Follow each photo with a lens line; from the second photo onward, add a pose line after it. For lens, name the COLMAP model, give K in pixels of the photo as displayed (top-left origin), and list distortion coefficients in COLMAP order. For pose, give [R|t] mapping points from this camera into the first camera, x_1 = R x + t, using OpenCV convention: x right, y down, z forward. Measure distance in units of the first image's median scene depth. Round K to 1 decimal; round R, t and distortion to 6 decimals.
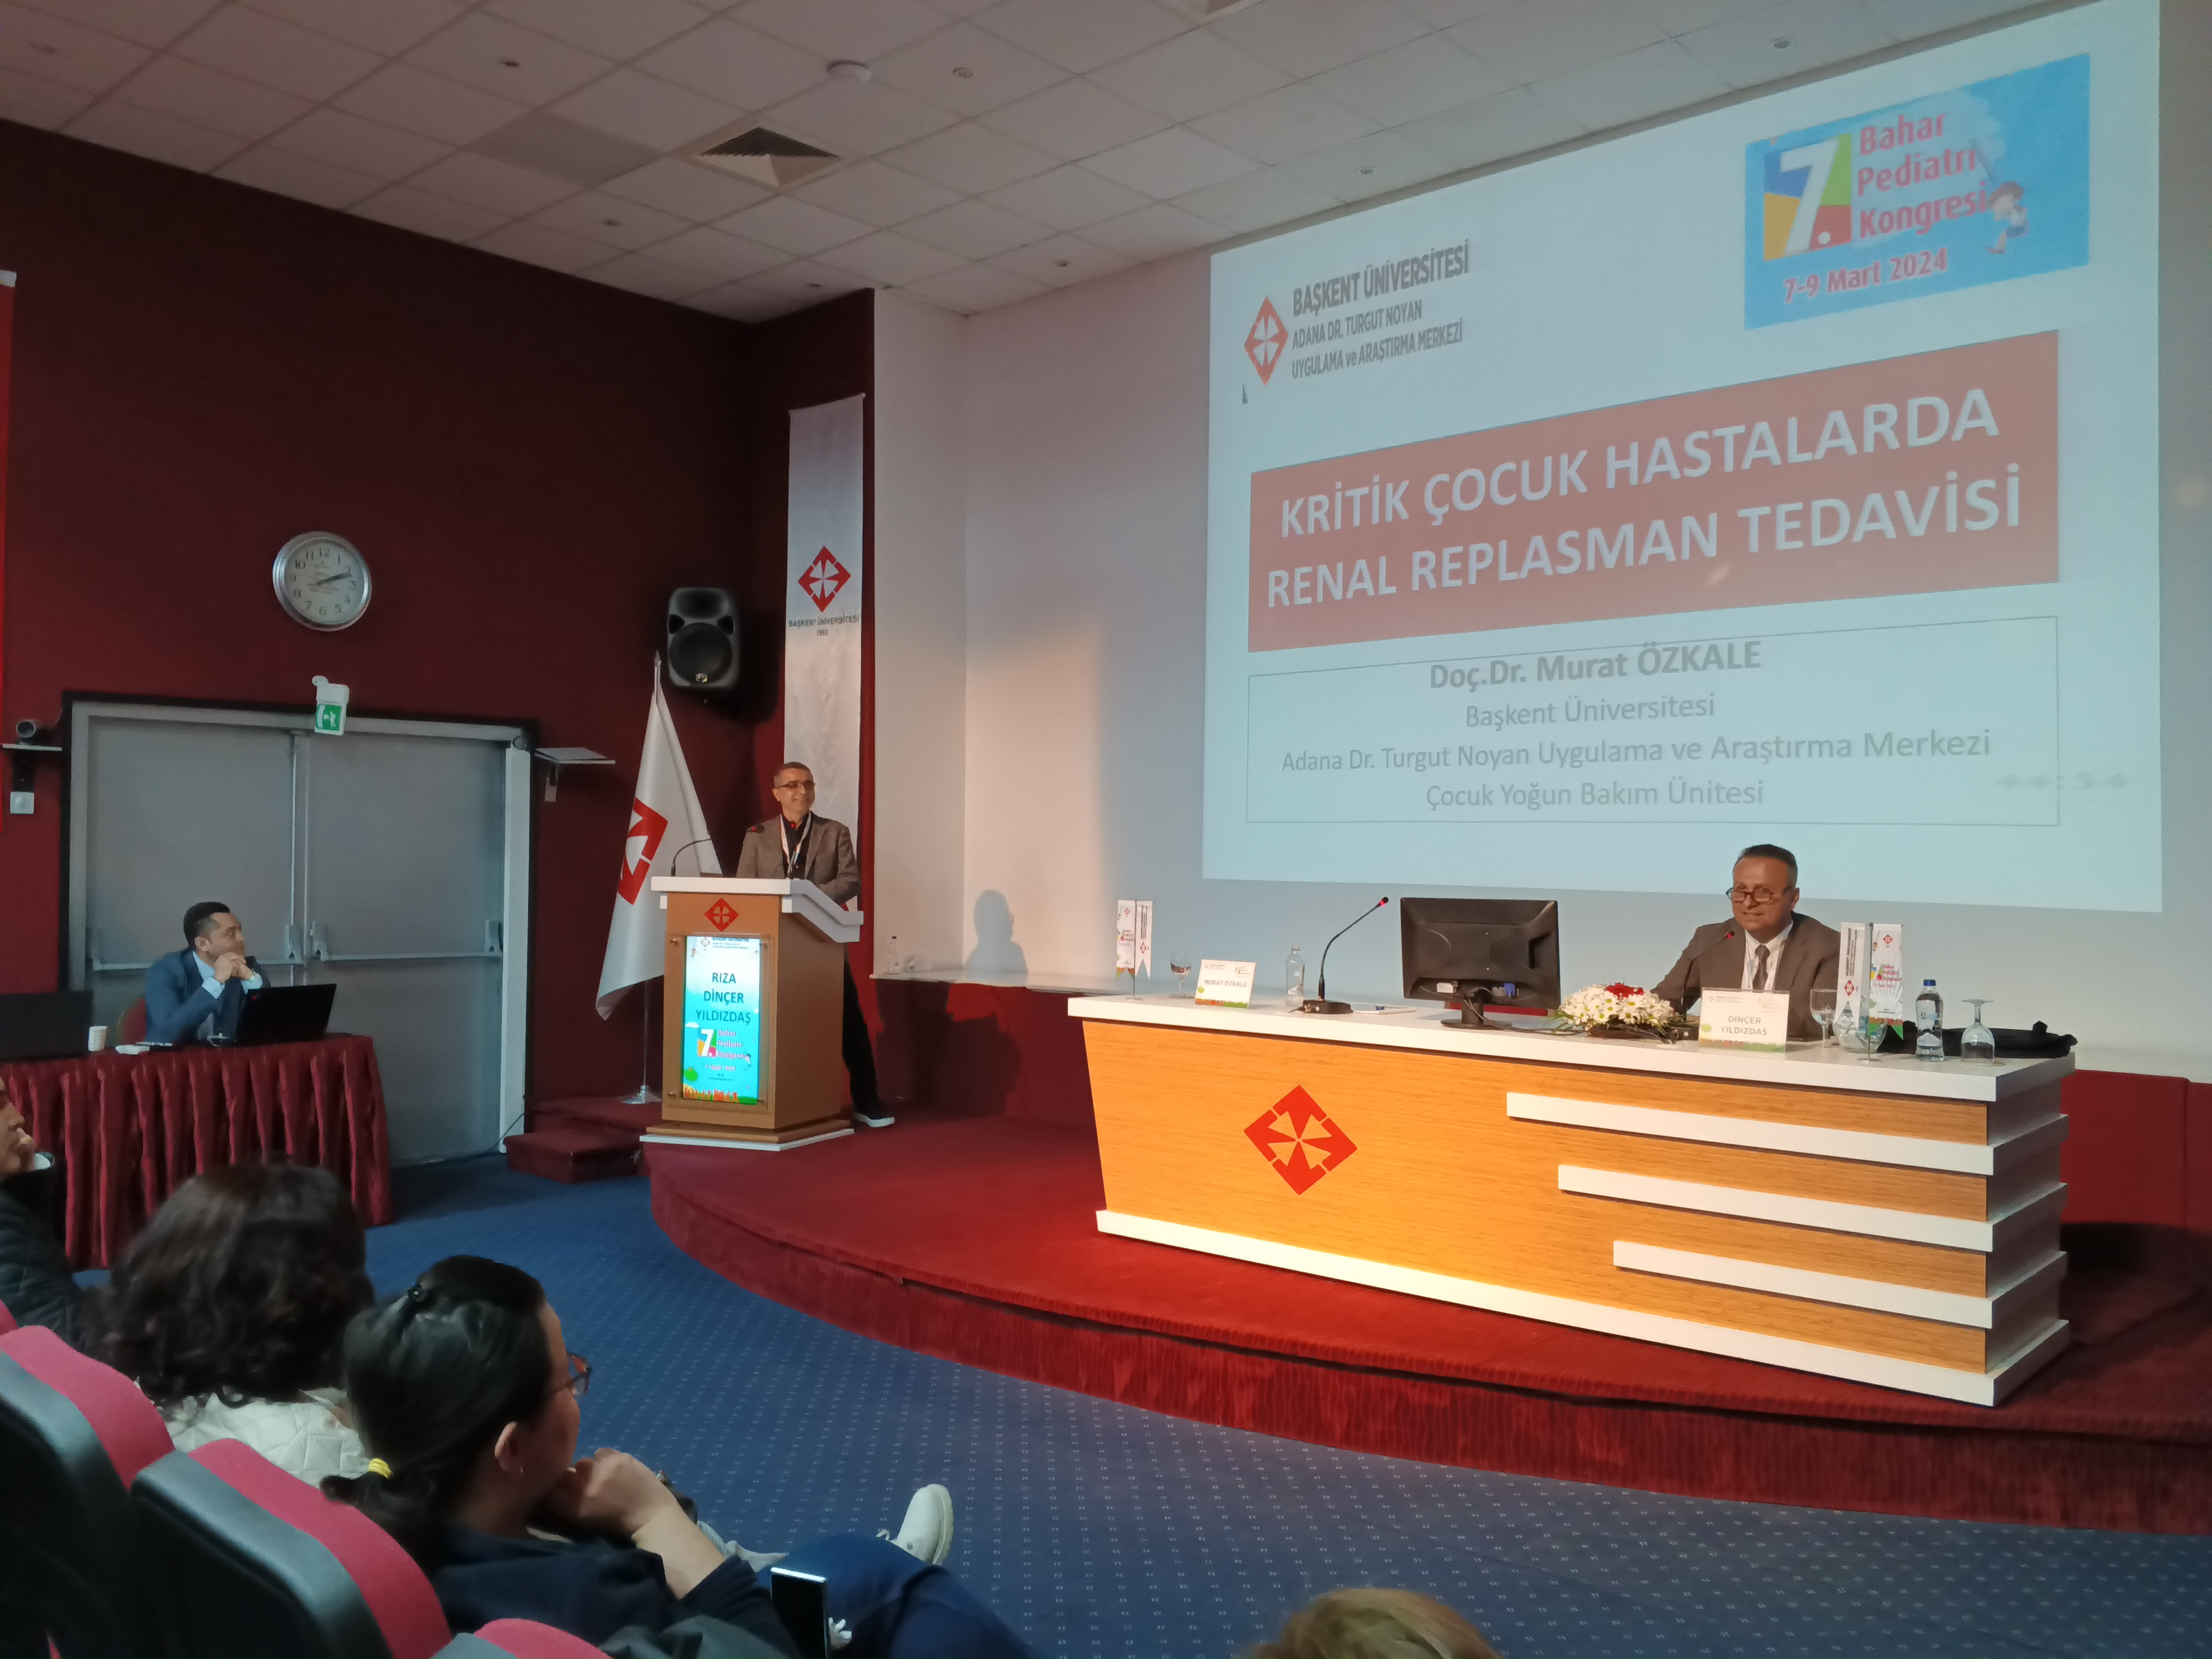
lens RADIAL K [[1754.6, 0, 1112.0], [0, 1754.6, 827.8], [0, 0, 1]] dist [0.075361, -0.113839]
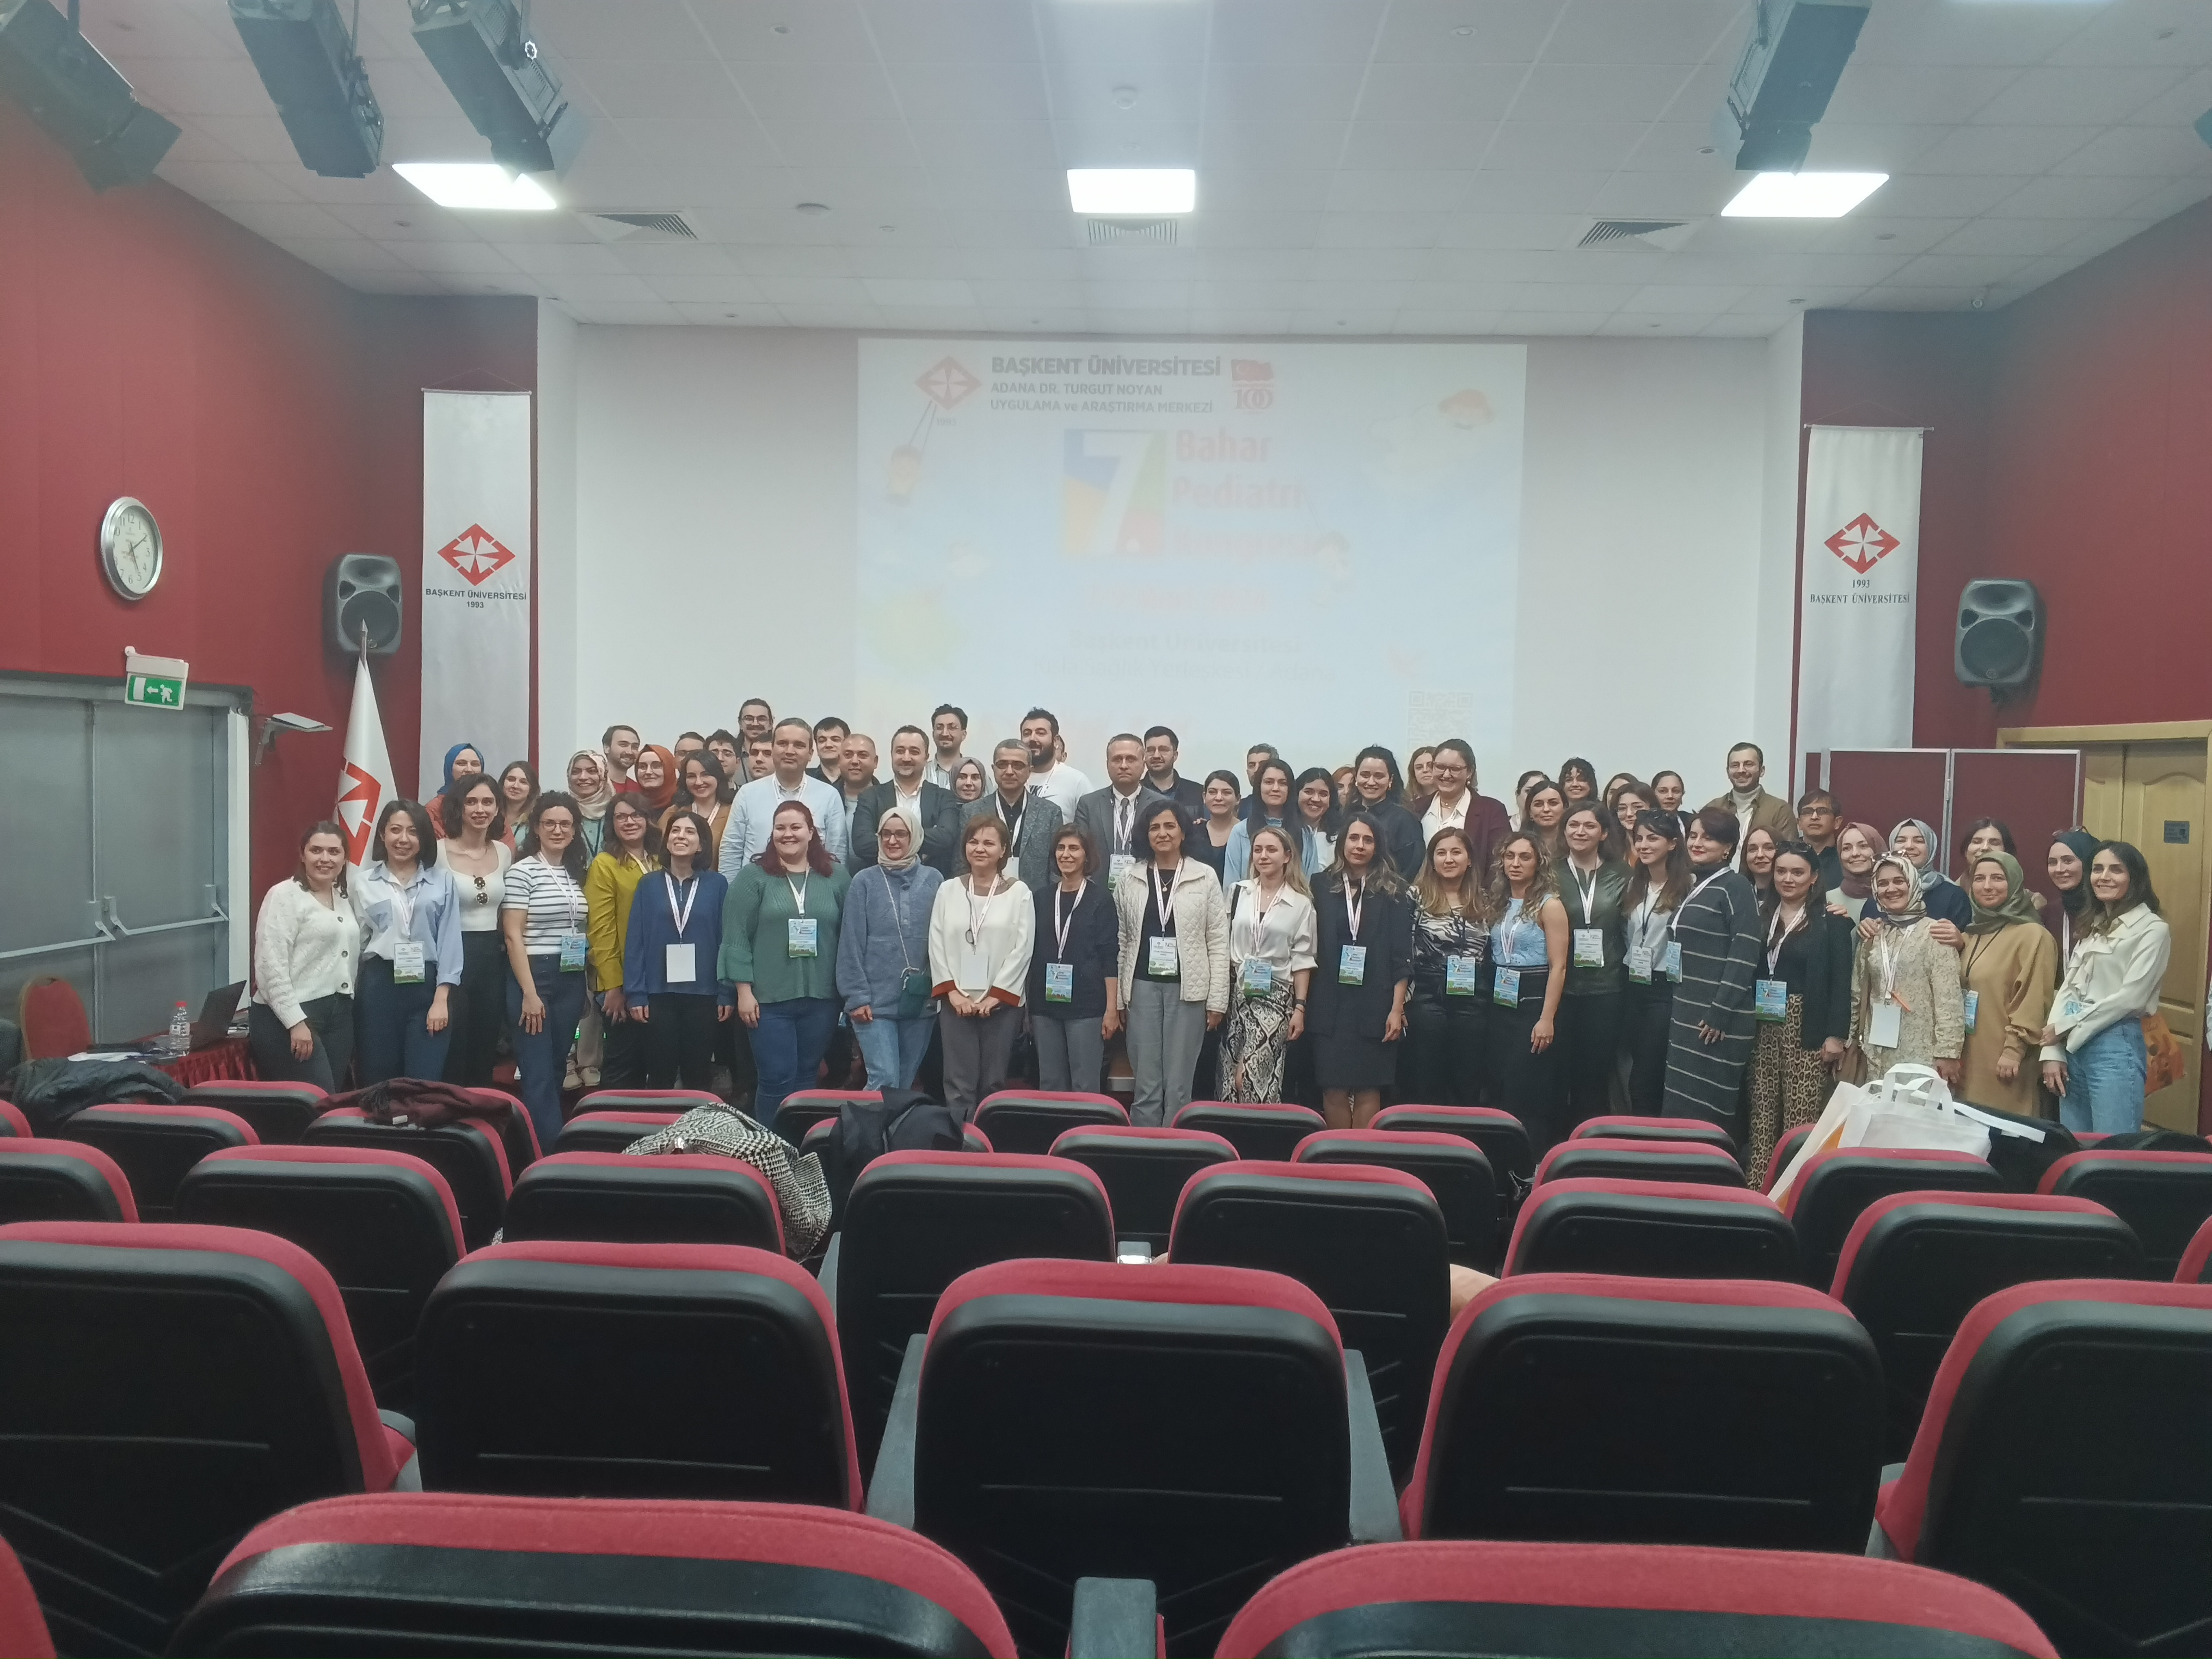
lens RADIAL K [[1754.6, 0, 1064.6], [0, 1754.6, 831.5], [0, 0, 1]] dist [0.075361, -0.113839]
pose [[0.768617, -0.020790, 0.639372, -0.738254], [-0.028293, 0.997389, 0.066443, -0.069046], [-0.639084, -0.069159, 0.766022, -0.090700]]
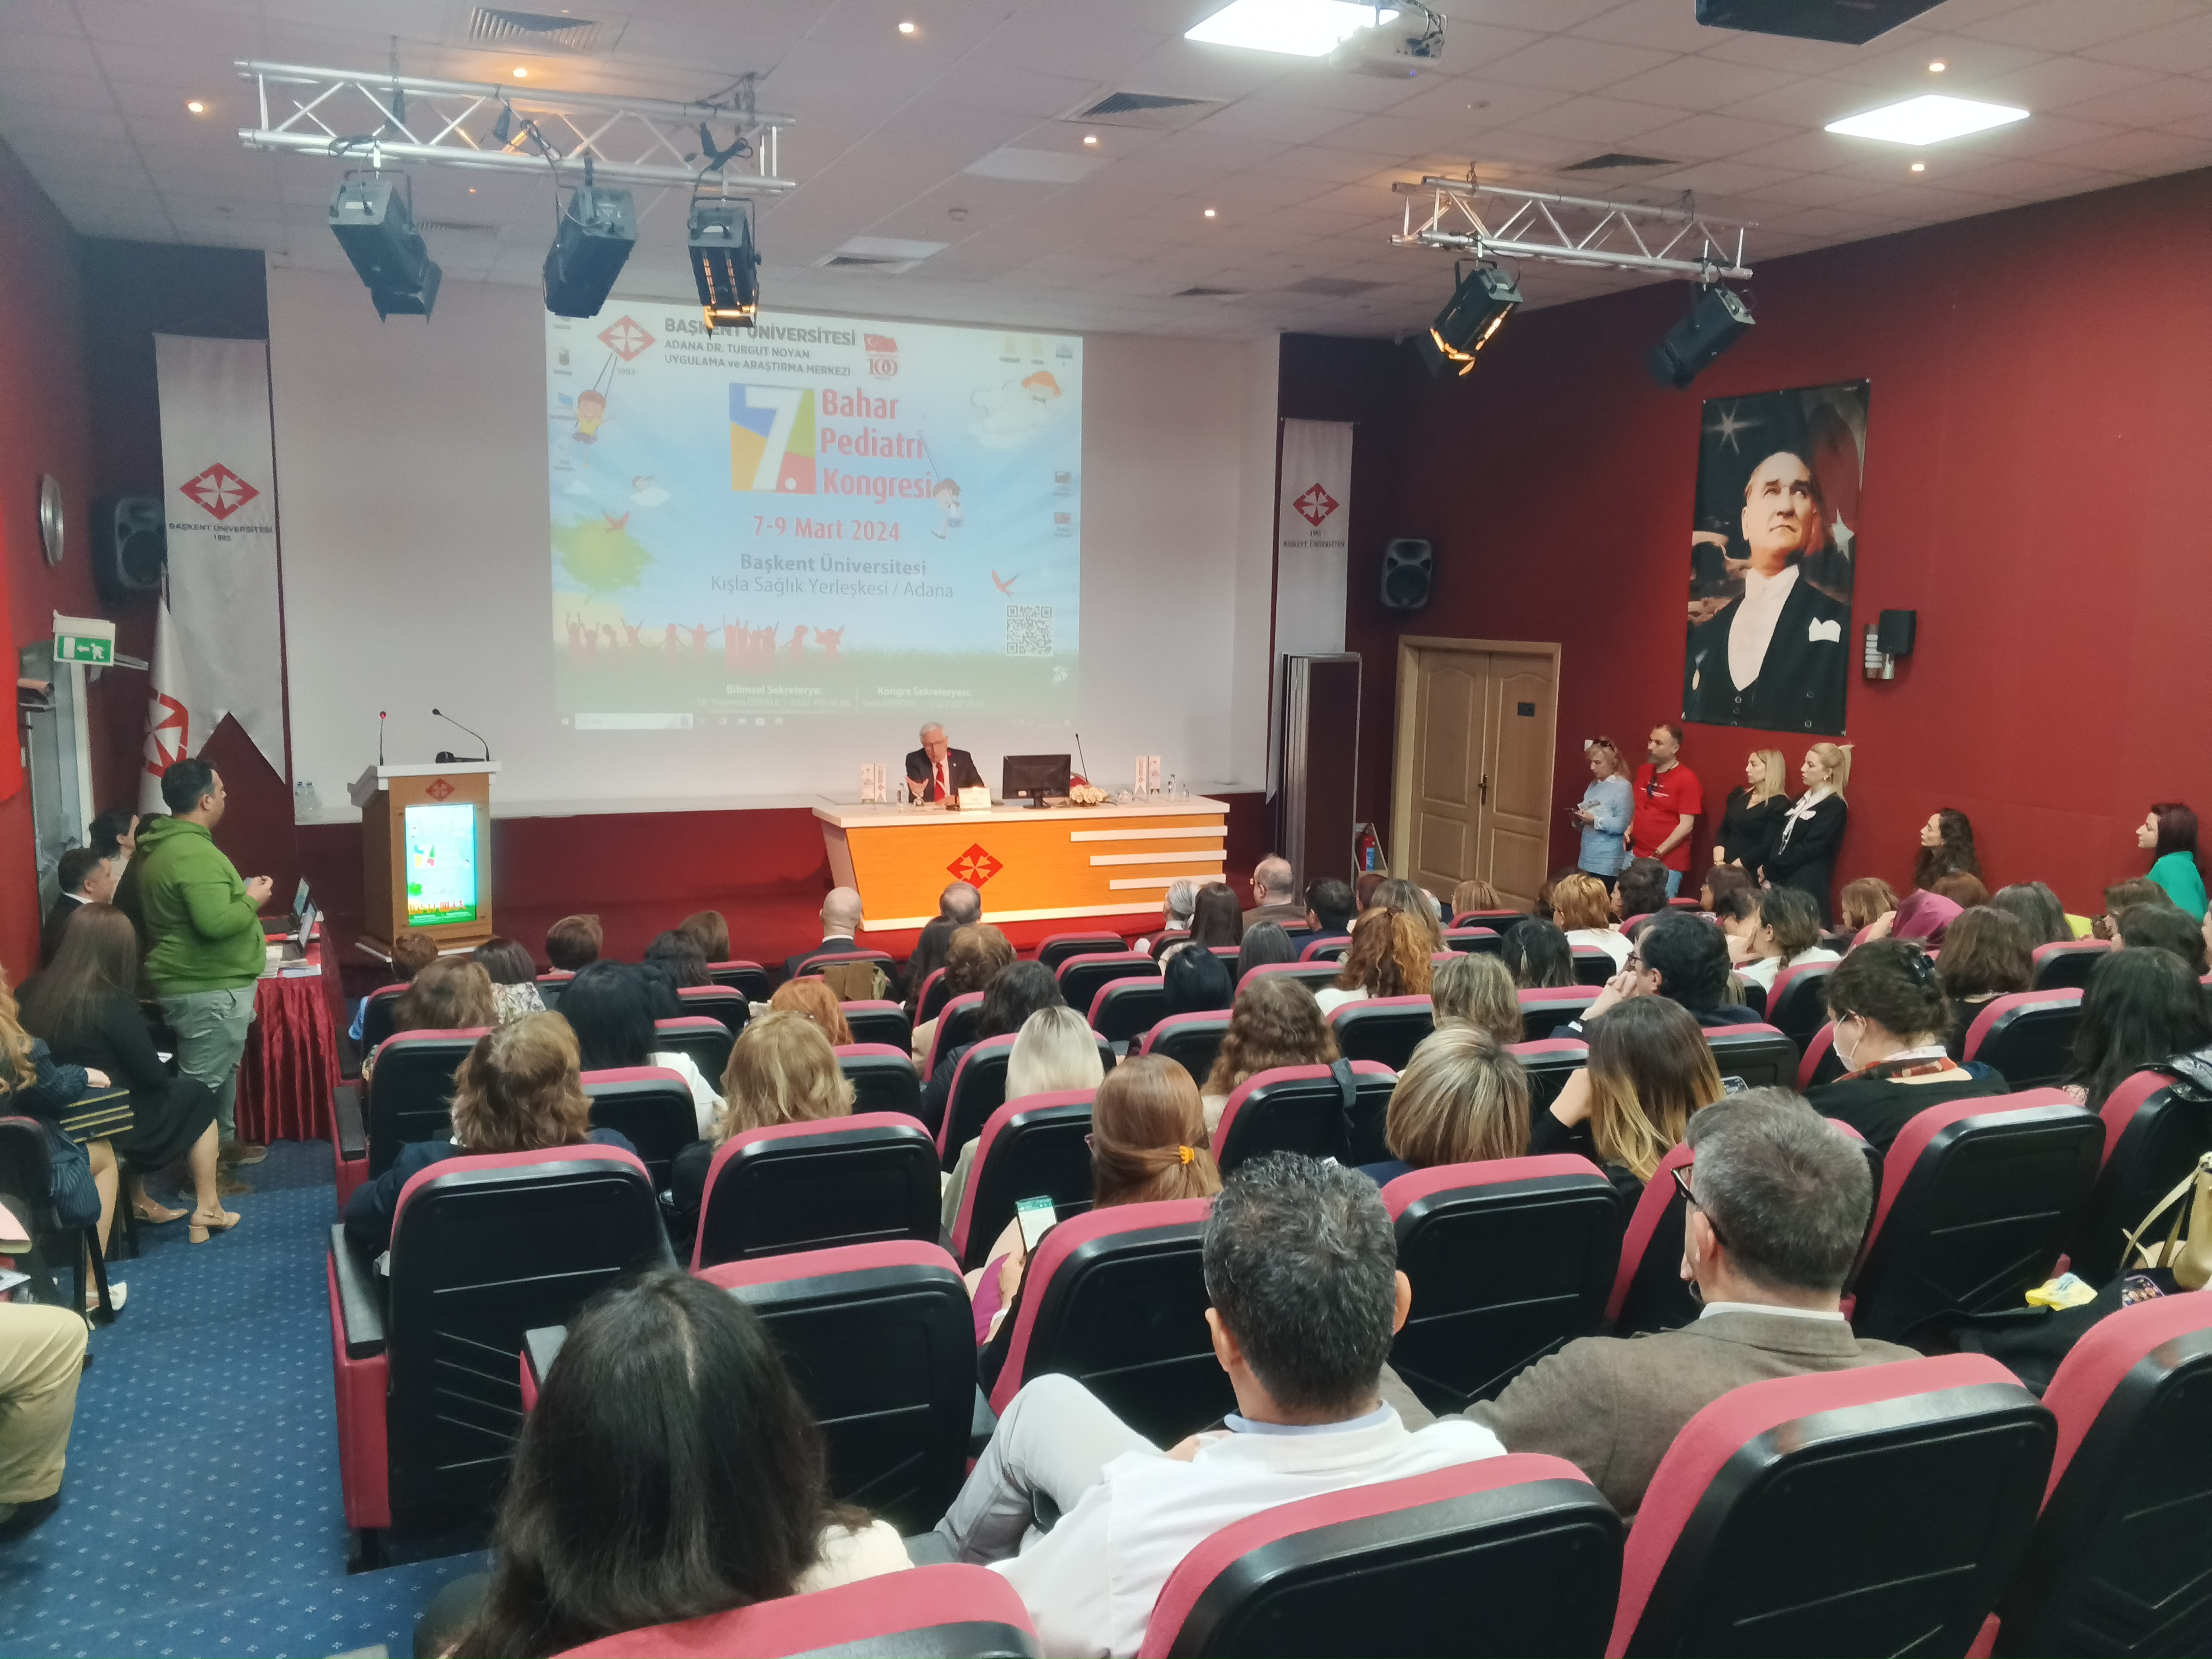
lens RADIAL K [[1767.2, 0, 1132.7], [0, 1767.2, 875.0], [0, 0, 1]] dist [-0.035446, -0.007760]
pose [[0.400235, -0.149986, 0.904055, -1.272888], [-0.037295, 0.983033, 0.179600, -0.154220], [-0.915653, -0.105599, 0.387851, -0.036016]]
